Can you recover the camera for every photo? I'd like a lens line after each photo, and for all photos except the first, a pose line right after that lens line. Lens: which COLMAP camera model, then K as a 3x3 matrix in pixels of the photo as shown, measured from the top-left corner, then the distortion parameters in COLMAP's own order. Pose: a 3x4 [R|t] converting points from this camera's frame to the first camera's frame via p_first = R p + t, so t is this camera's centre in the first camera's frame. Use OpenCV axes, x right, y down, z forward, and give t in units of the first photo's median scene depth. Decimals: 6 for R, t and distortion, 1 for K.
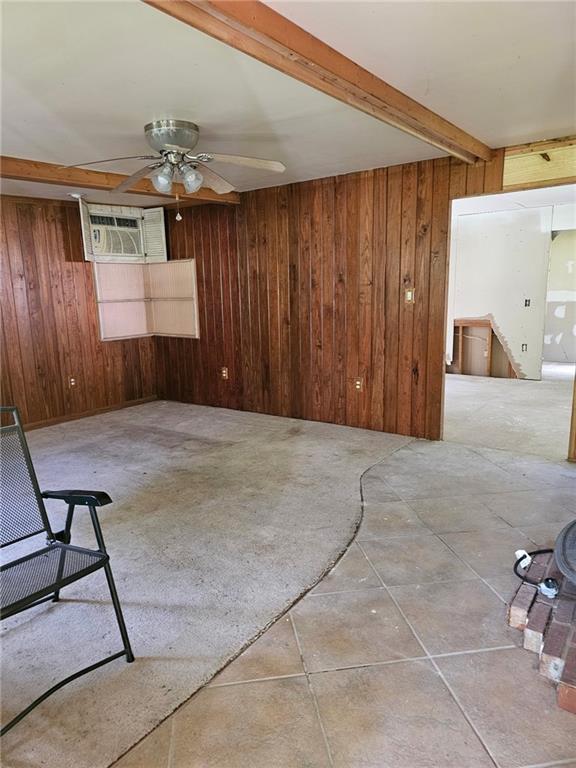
lens RADIAL K [[519.1, 0, 286.5], [0, 519.1, 382.7], [0, 0, 1]] dist [0.010457, 0.003224]
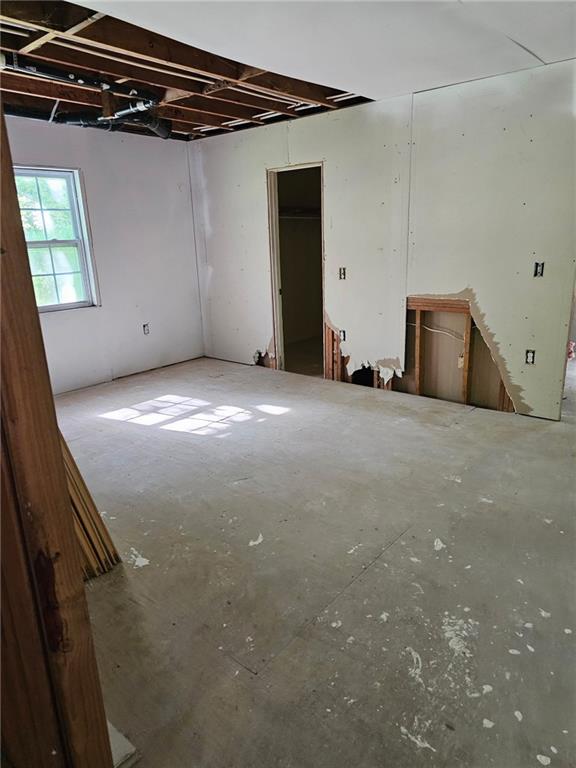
lens RADIAL K [[519.1, 0, 289.8], [0, 519.1, 386.9], [0, 0, 1]] dist [0.010457, 0.003224]
pose [[0.998297, 0.008050, -0.057771, 0.237885], [-0.002296, 0.995086, 0.098987, -0.084231], [0.058284, -0.098685, 0.993410, 0.449508]]
